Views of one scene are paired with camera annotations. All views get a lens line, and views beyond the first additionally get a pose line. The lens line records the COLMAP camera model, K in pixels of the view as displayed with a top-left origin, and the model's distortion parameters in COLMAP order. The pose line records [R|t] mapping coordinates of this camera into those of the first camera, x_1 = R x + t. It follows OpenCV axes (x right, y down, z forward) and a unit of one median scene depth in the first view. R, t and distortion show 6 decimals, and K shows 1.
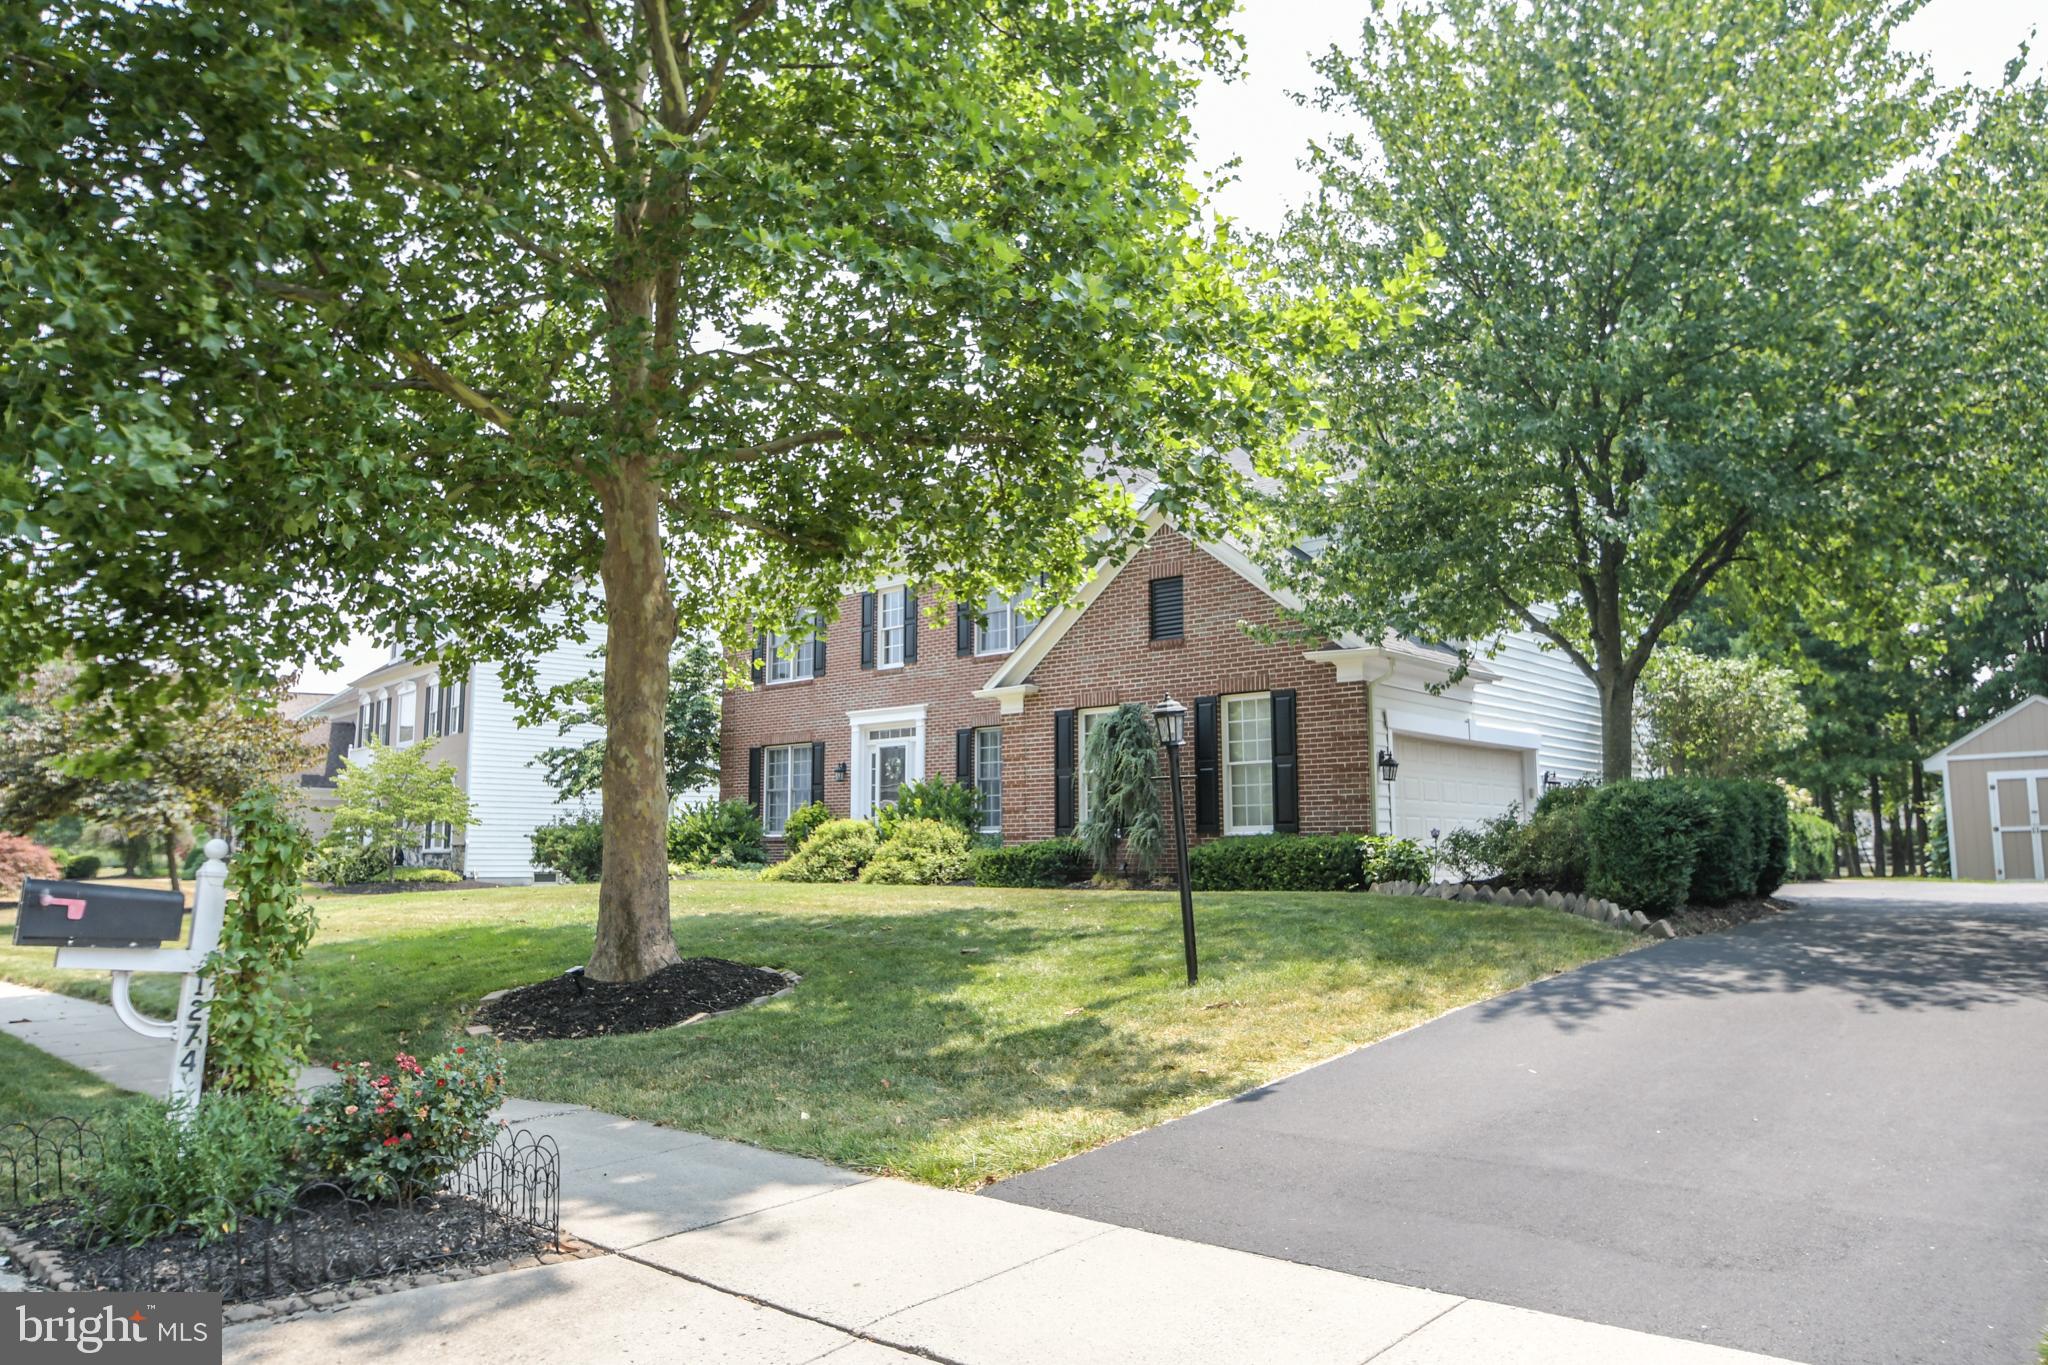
lens RADIAL K [[1384.1, 0, 1031.7], [0, 1384.1, 687.2], [0, 0, 1]] dist [-0.033797, -0.001755]
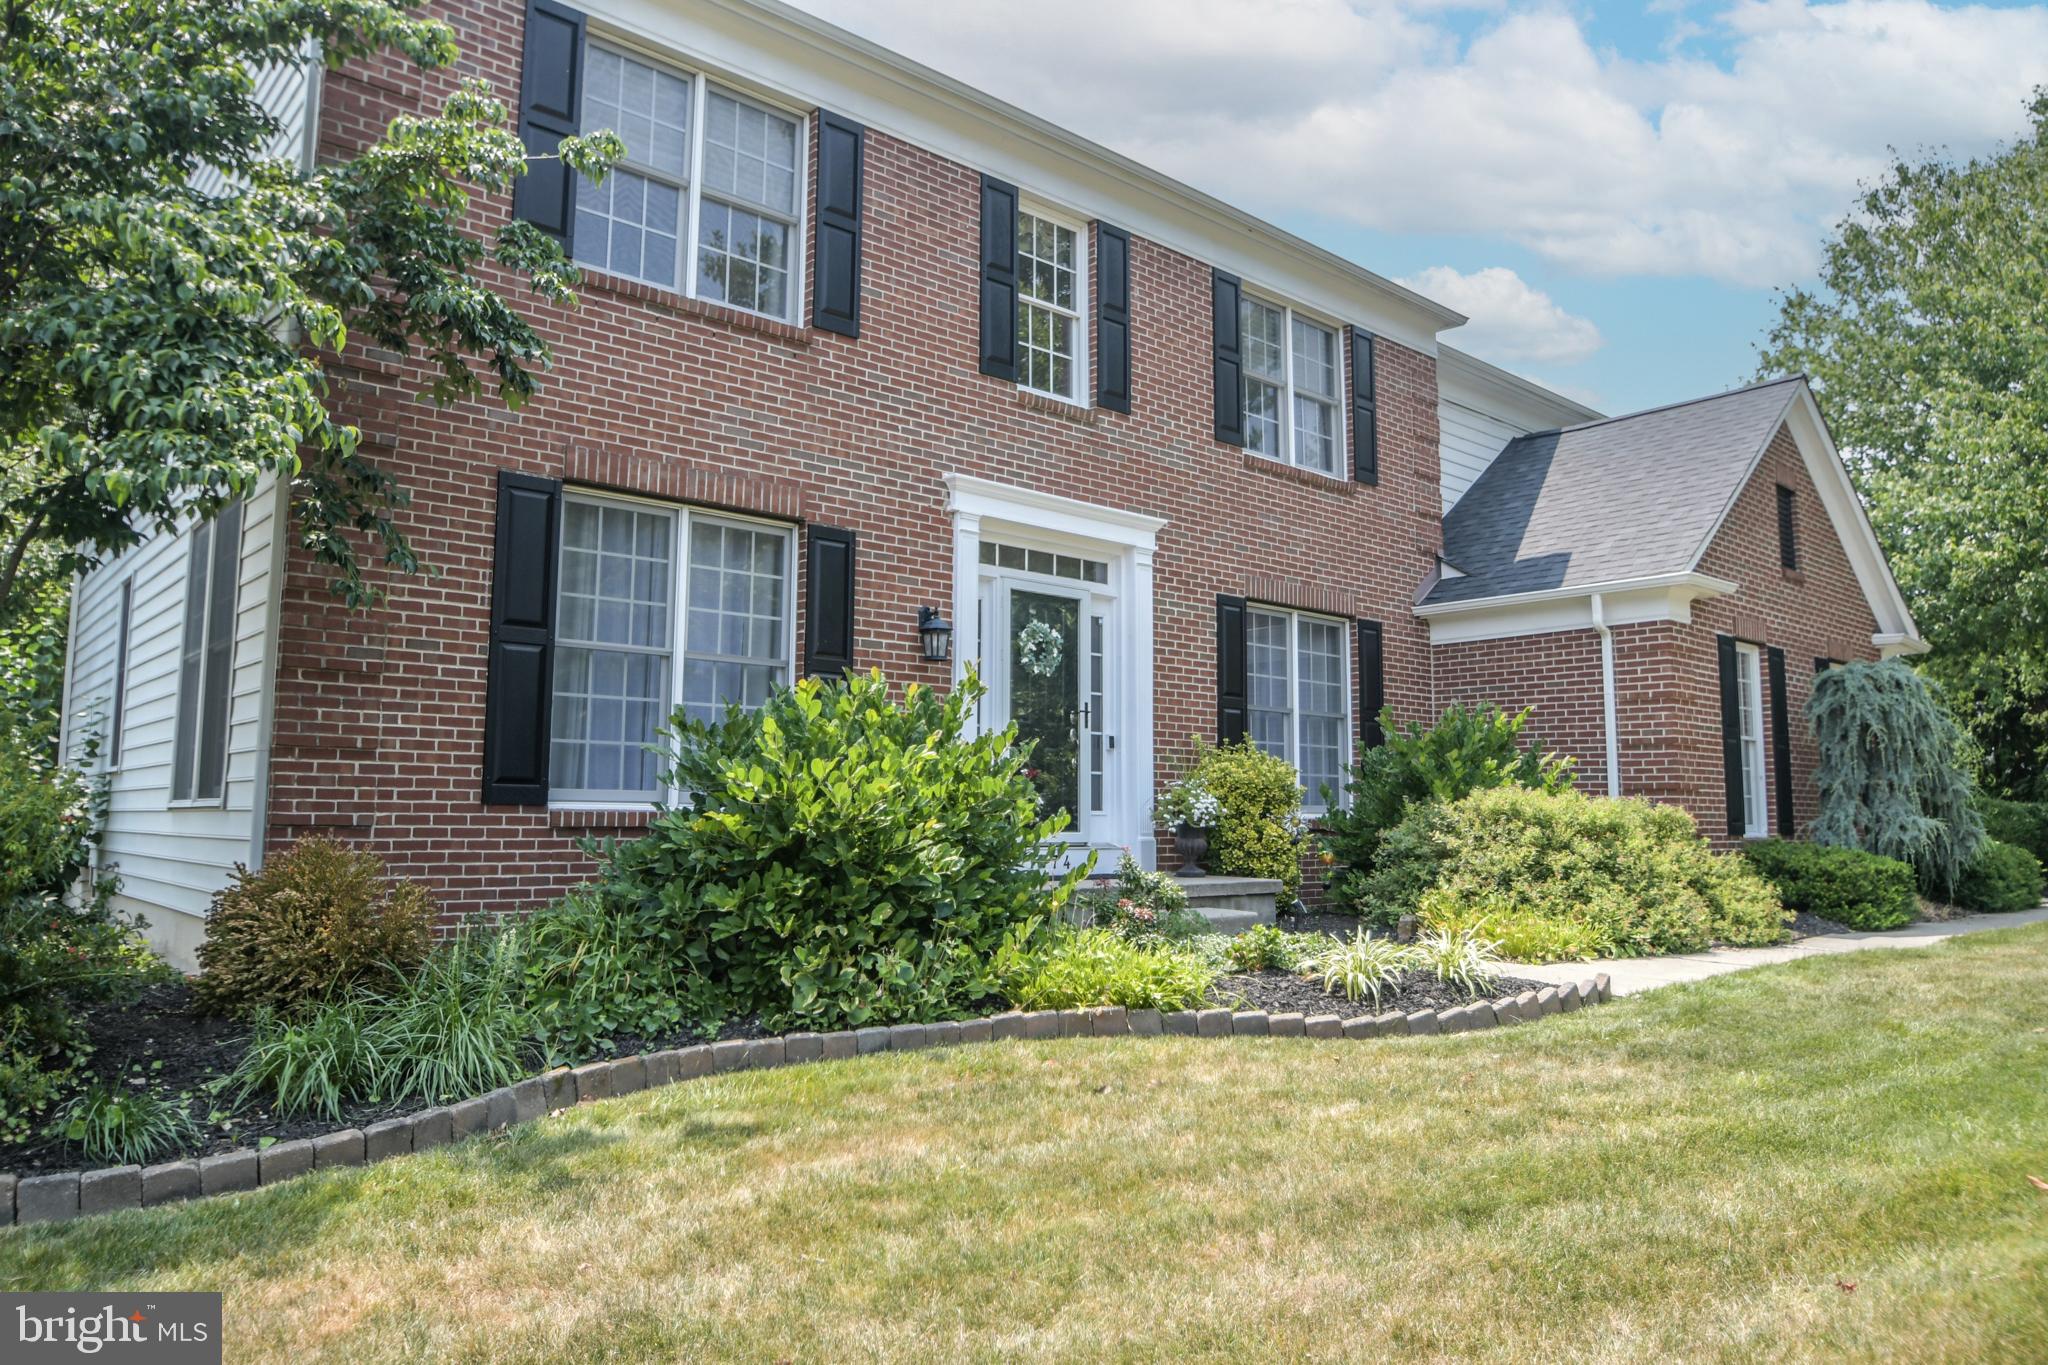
lens RADIAL K [[1384.1, 0, 1018.6], [0, 1384.1, 673.6], [0, 0, 1]] dist [-0.033797, -0.001755]
pose [[0.127986, 0.109550, 0.985707, -0.492915], [-0.129876, 0.987173, -0.092850, 0.103676], [-0.983235, -0.116136, 0.140573, 0.947567]]
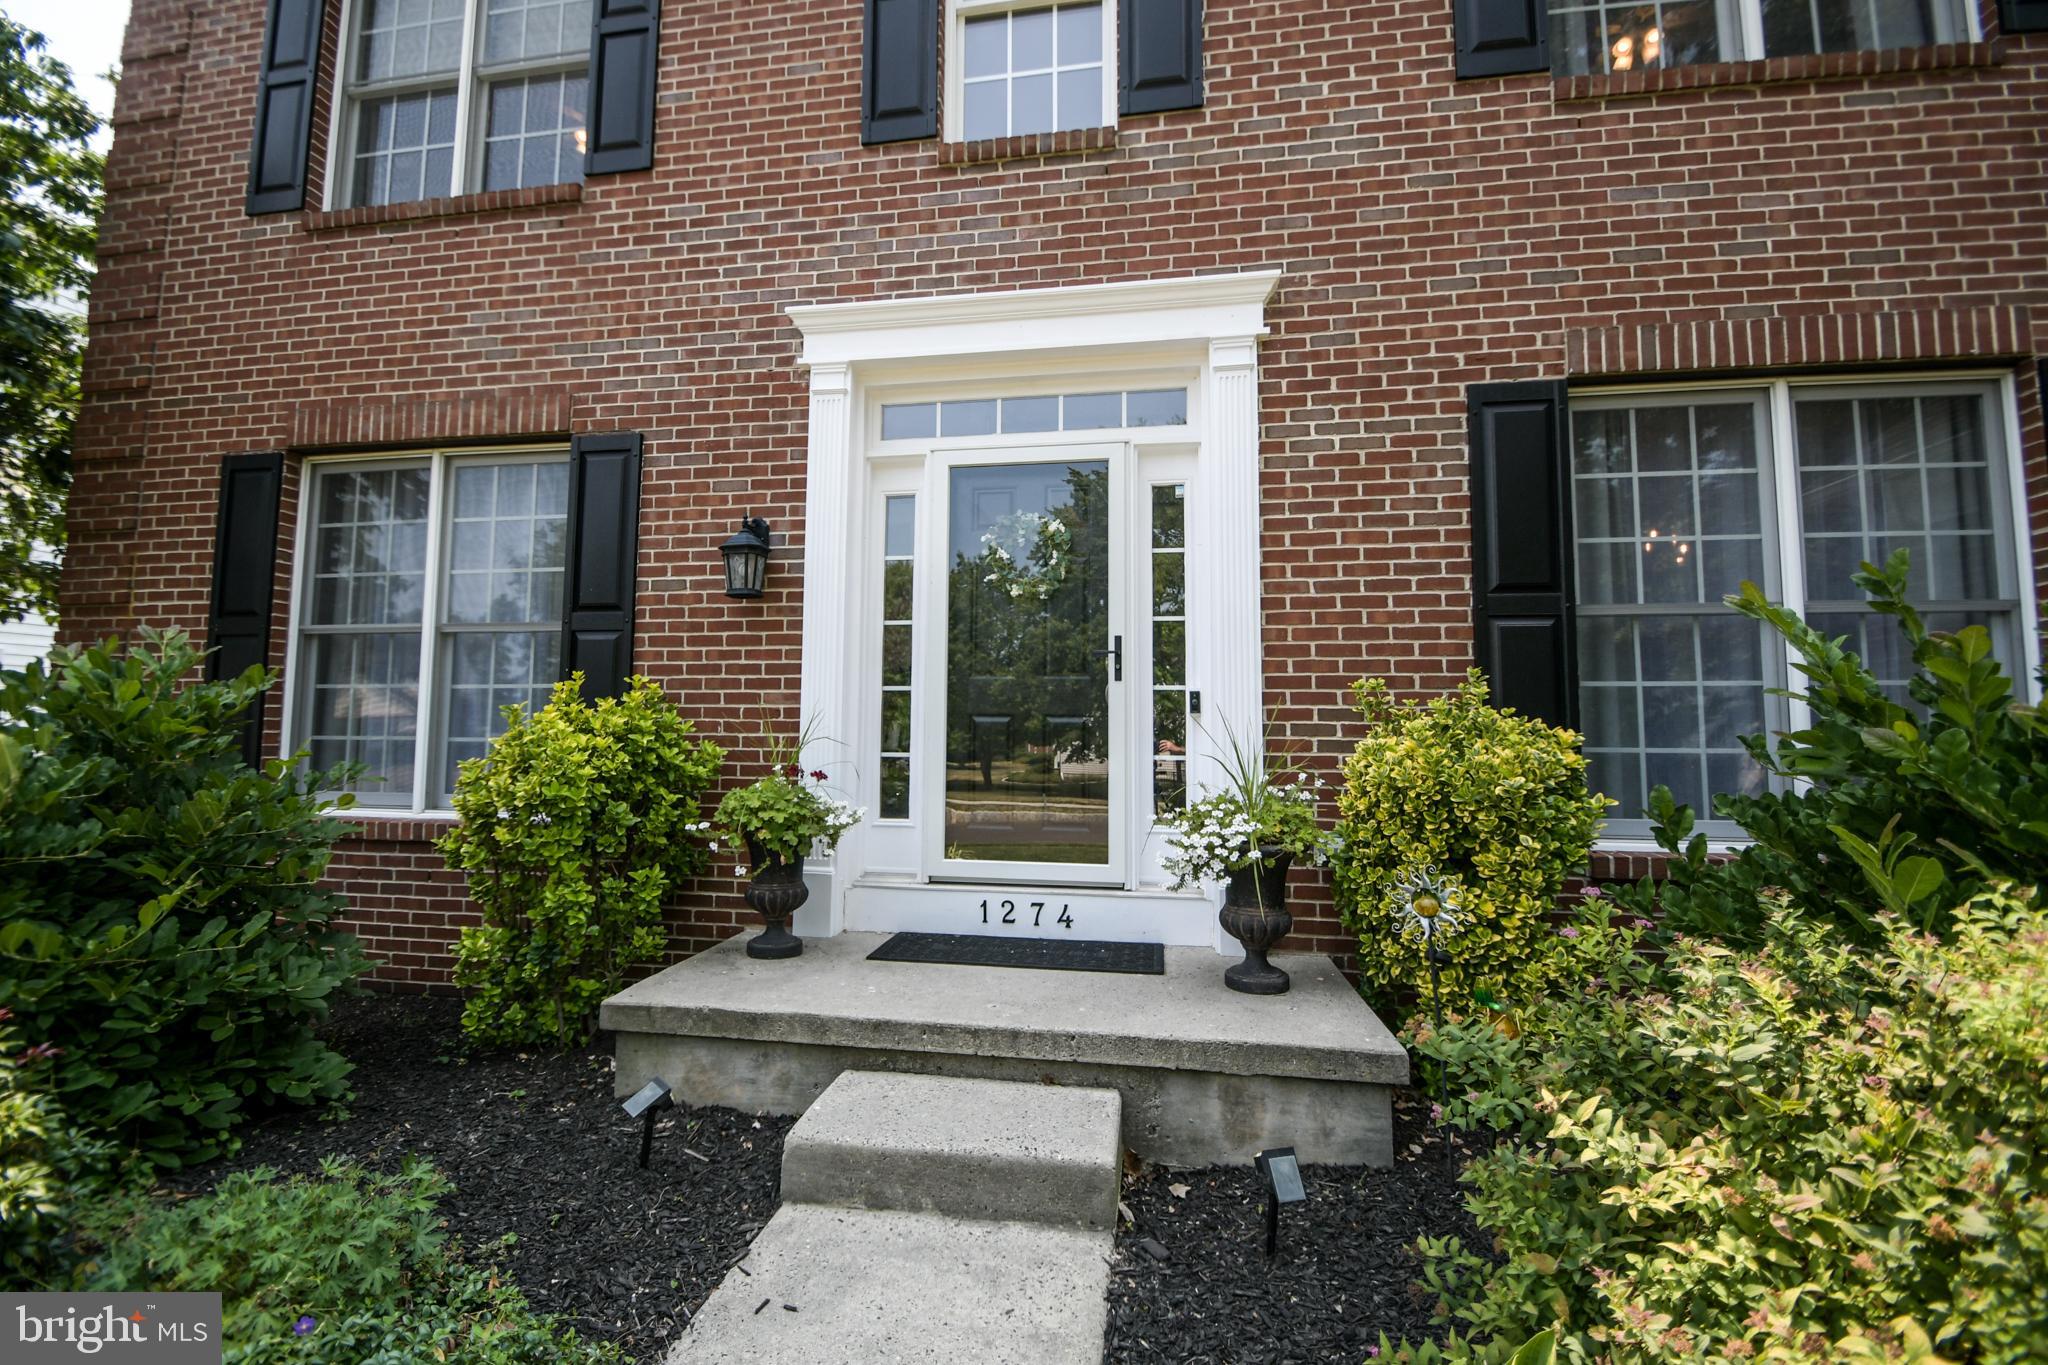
lens RADIAL K [[910.8, 0, 1005.9], [0, 910.8, 672.7], [0, 0, 1]] dist [0.006659, -0.013372]
pose [[0.850982, 0.054408, 0.522370, -0.183960], [-0.074693, 0.997047, 0.017832, 0.076404], [-0.519857, -0.054193, 0.852533, 0.864284]]
